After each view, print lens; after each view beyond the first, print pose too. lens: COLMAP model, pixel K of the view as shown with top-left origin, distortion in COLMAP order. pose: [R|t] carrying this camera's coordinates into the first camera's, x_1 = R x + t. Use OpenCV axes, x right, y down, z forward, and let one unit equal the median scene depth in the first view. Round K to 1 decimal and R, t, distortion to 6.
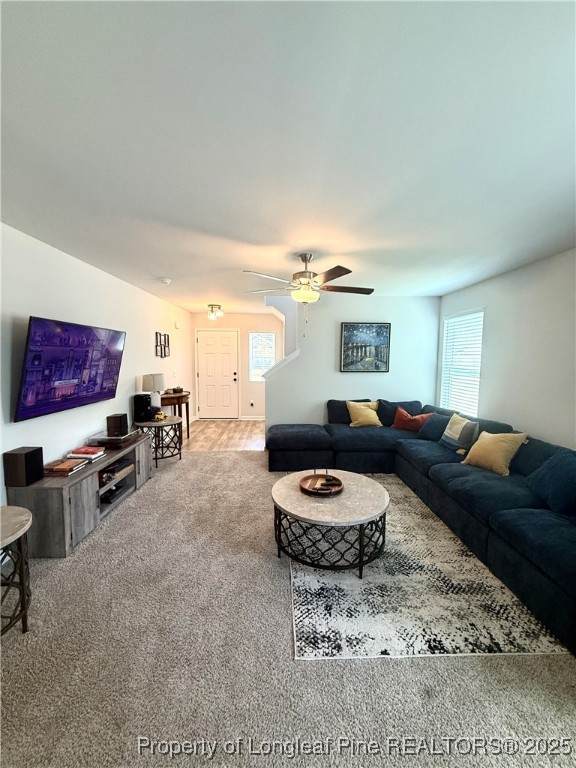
lens RADIAL K [[308.8, 0, 287.7], [0, 308.8, 382.1], [0, 0, 1]] dist [0.001288, 0.000065]
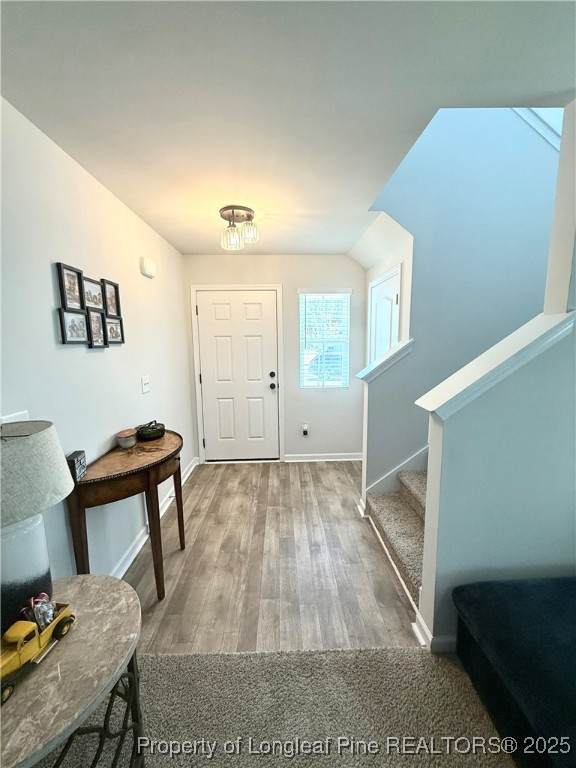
lens RADIAL K [[308.8, 0, 288.4], [0, 308.8, 384.7], [0, 0, 1]] dist [0.001288, 0.000065]
pose [[0.999898, -0.013863, -0.003358, -0.175170], [0.014048, 0.997893, 0.063344, -0.052397], [0.002473, -0.063384, 0.997986, 0.595888]]
